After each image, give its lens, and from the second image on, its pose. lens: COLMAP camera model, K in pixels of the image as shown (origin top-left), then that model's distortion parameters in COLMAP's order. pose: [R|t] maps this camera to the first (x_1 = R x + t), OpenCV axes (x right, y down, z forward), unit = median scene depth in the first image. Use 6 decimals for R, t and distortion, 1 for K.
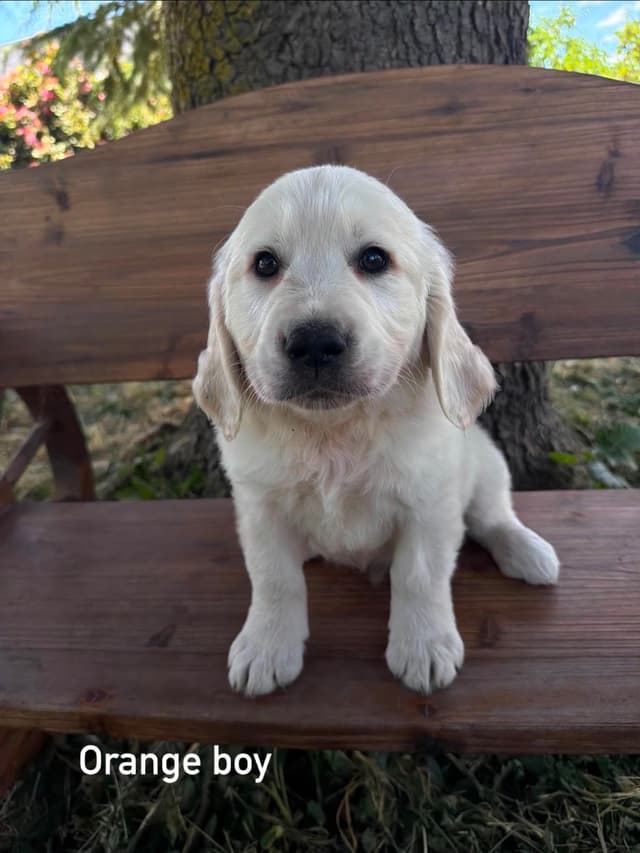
lens RADIAL K [[631.7, 0, 321.5], [0, 631.7, 430.8], [0, 0, 1]] dist [-0.007236, -0.009295]
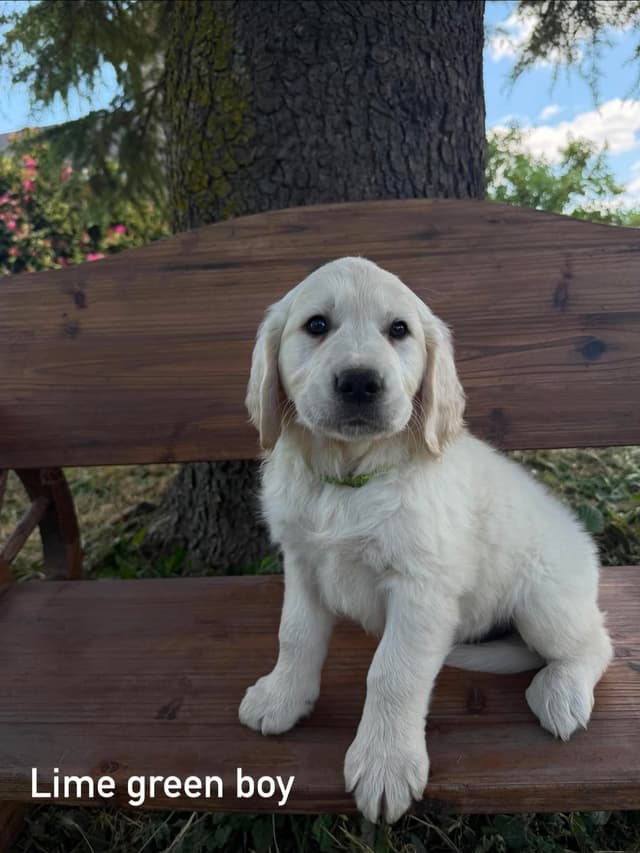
lens RADIAL K [[630.0, 0, 320.0], [0, 630.0, 426.5], [0, 0, 1]] dist [-0.009082, -0.006215]
pose [[0.998251, 0.014590, 0.057287, -0.040752], [-0.006863, 0.991116, -0.132825, -0.002245], [-0.058716, 0.132199, 0.989483, -0.067664]]
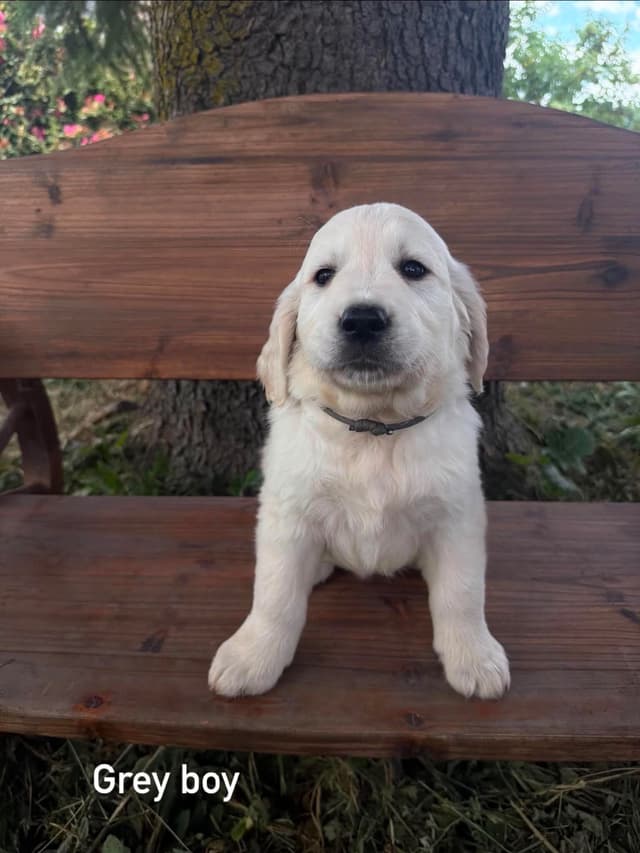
lens RADIAL K [[631.2, 0, 313.1], [0, 631.2, 415.5], [0, 0, 1]] dist [-0.007172, -0.001496]
pose [[0.995955, 0.044402, 0.078114, -0.053604], [-0.045947, 0.998780, 0.018098, -0.042801], [-0.077216, -0.021614, 0.996780, -0.023524]]
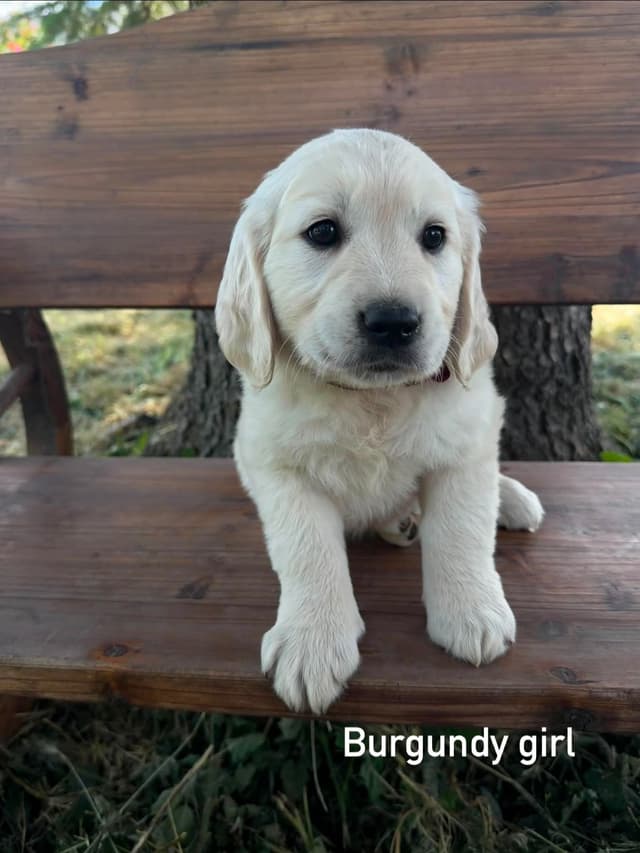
lens RADIAL K [[694.4, 0, 320.0], [0, 694.4, 426.5], [0, 0, 1]] dist [-0.013424, -0.005816]
pose [[0.997539, 0.053630, 0.045167, -0.087751], [-0.050362, 0.996232, -0.070612, 0.105893], [-0.048784, 0.068164, 0.996481, 0.078149]]
